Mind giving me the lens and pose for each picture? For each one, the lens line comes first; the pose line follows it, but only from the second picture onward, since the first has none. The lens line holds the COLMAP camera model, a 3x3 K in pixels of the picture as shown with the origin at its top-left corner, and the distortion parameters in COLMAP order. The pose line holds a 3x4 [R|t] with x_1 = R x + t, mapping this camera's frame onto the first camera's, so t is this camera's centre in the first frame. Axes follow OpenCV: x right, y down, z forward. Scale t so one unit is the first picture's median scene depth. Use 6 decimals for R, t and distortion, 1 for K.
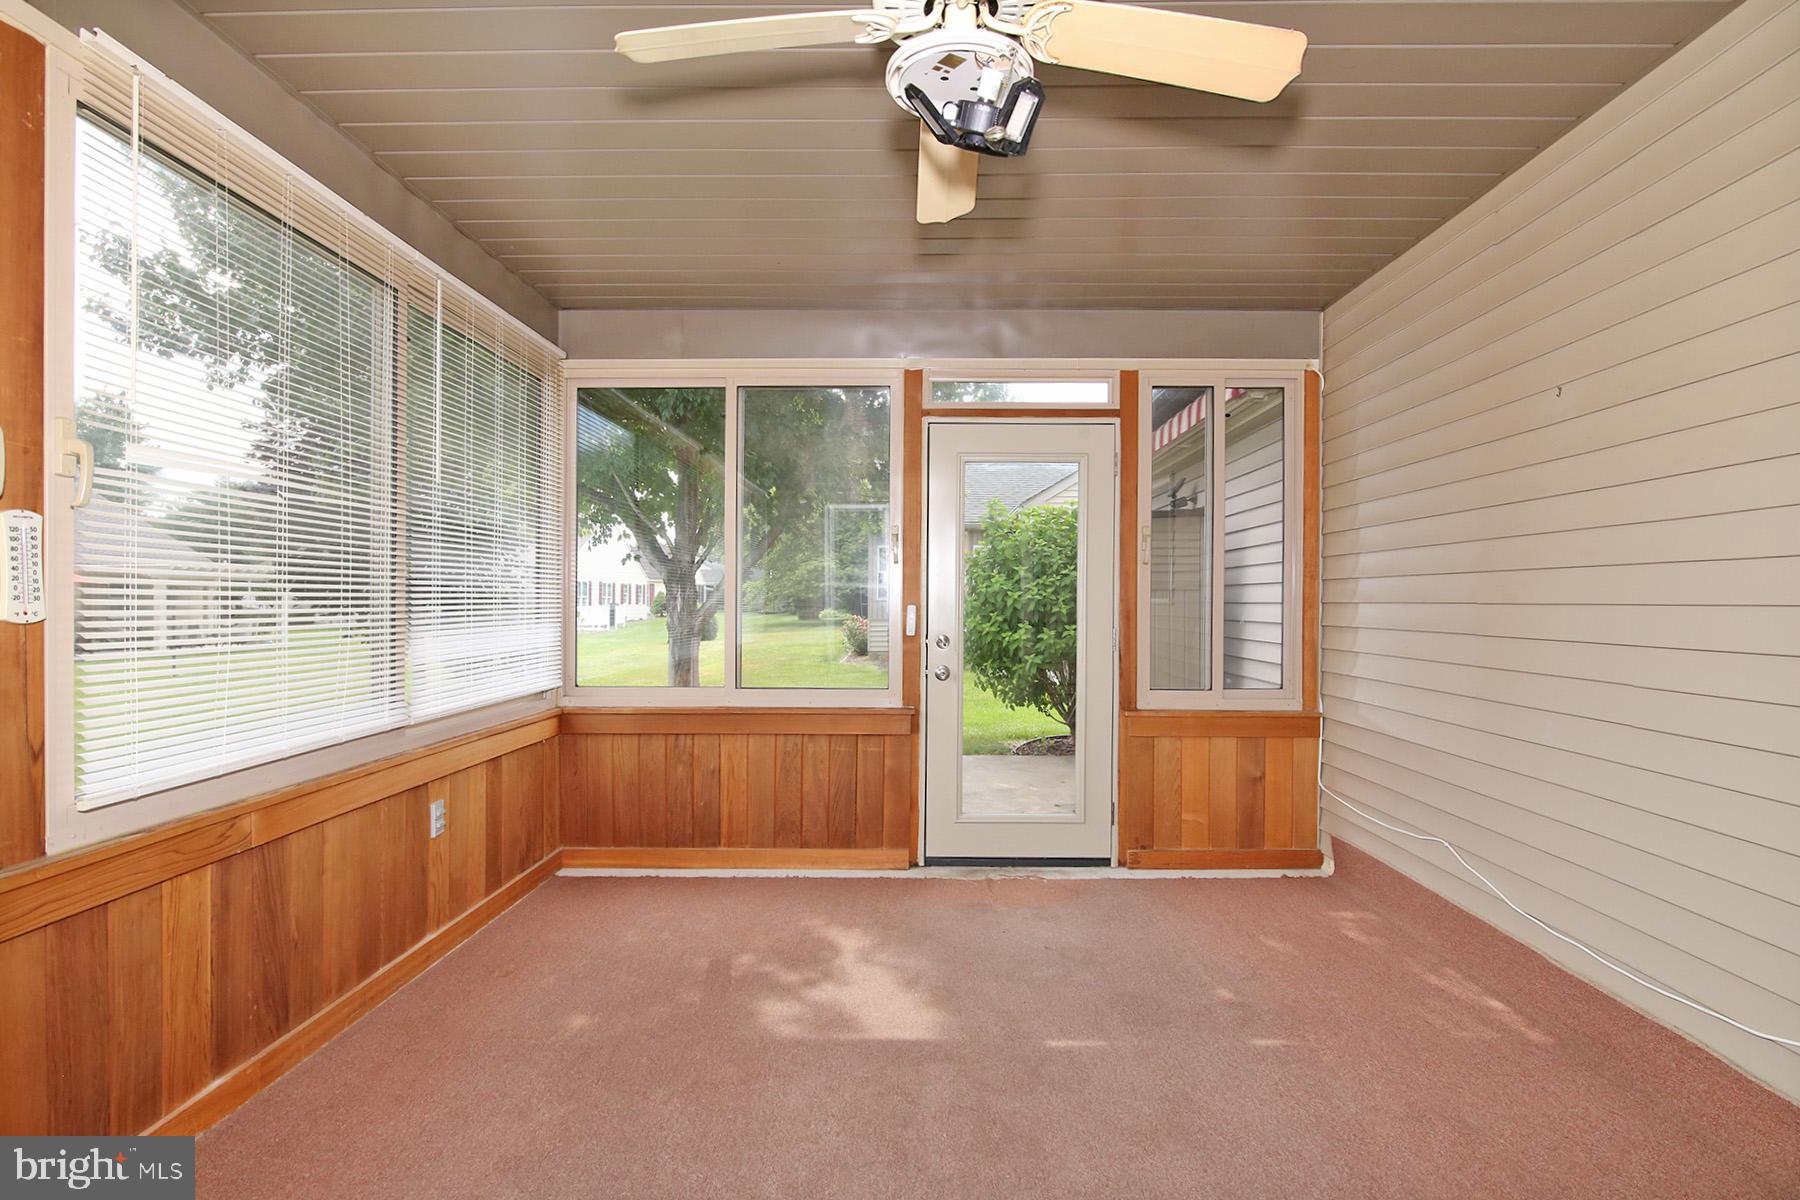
lens RADIAL K [[886.6, 0, 905.6], [0, 886.6, 595.0], [0, 0, 1]] dist [0.003924, 0.001010]
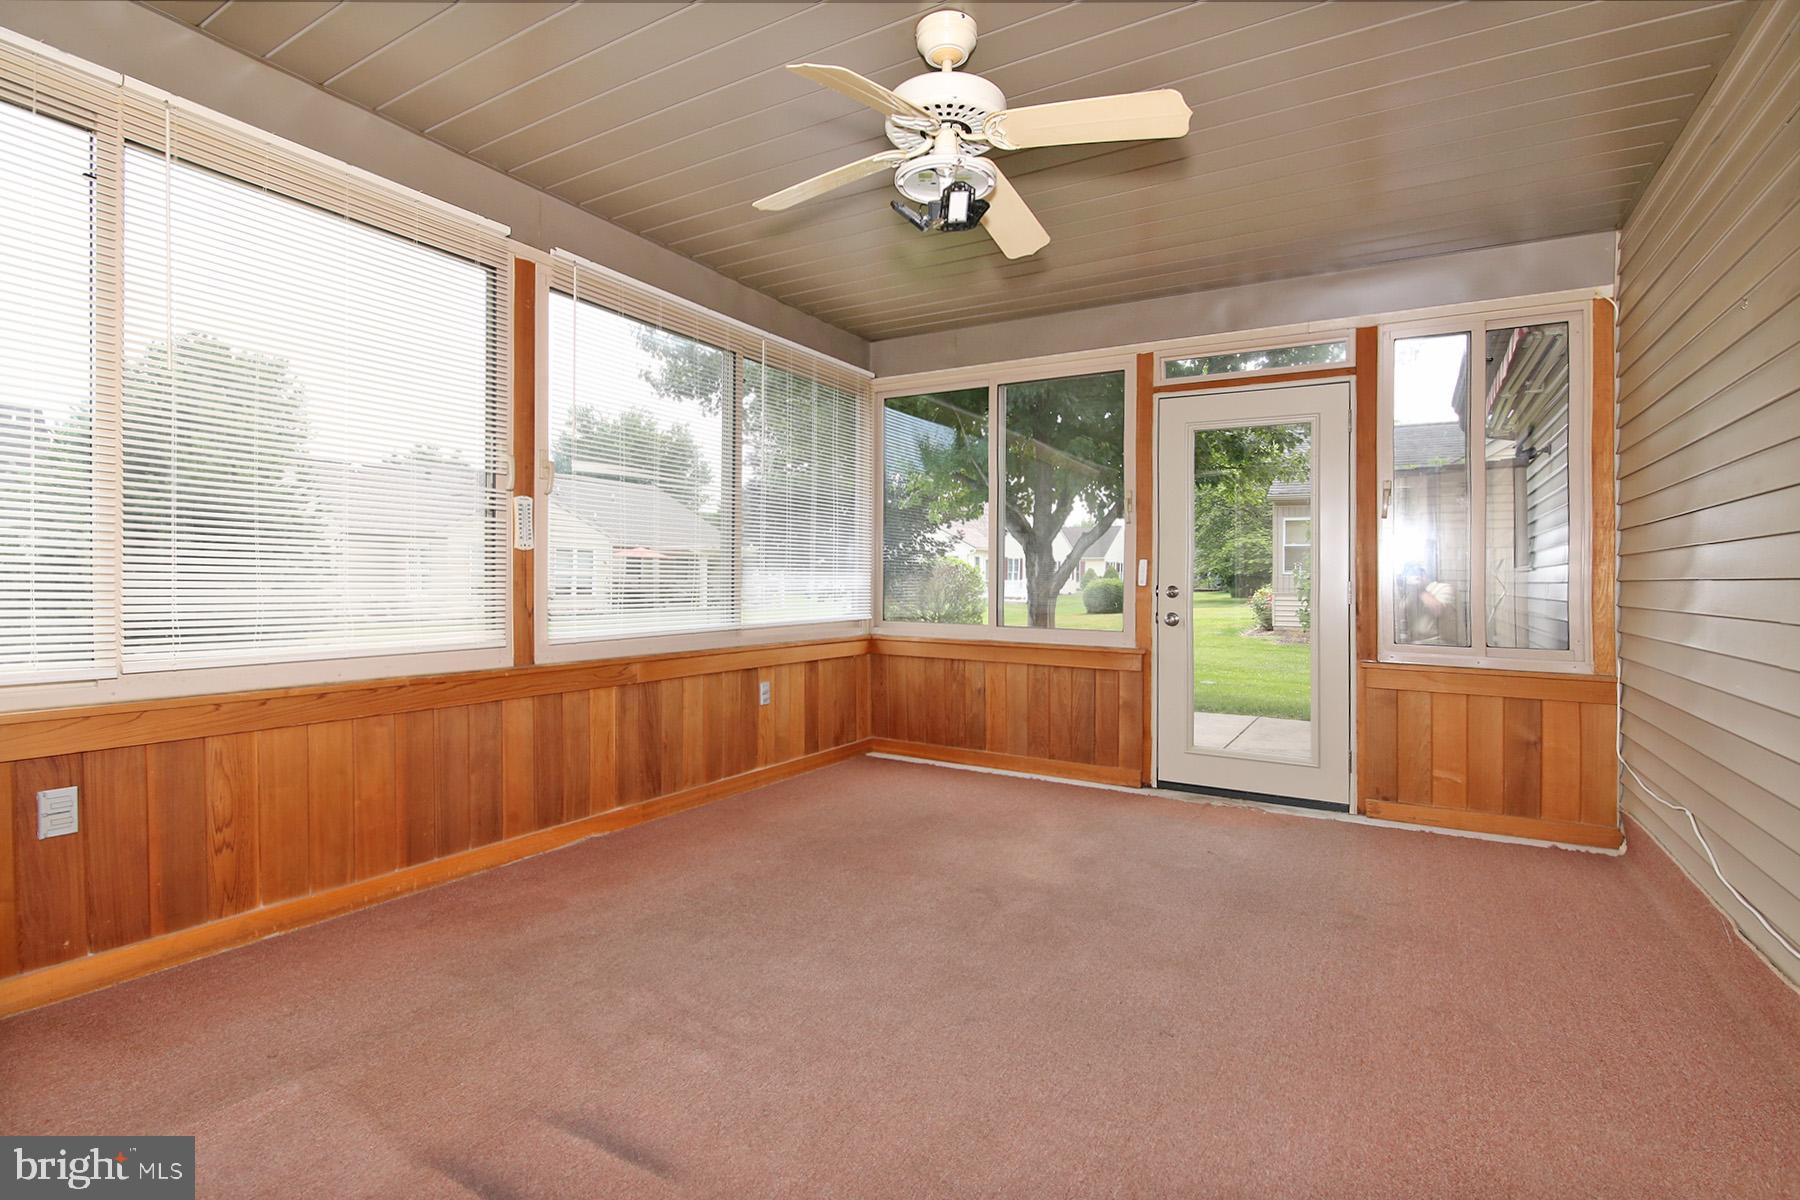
lens RADIAL K [[869.9, 0, 934.3], [0, 869.9, 592.1], [0, 0, 1]] dist [-0.006545, 0.005472]
pose [[0.878027, 0.008647, -0.478533, 0.318938], [-0.001688, 0.999887, 0.014971, 0.038994], [0.478608, -0.012337, 0.877942, -0.123236]]
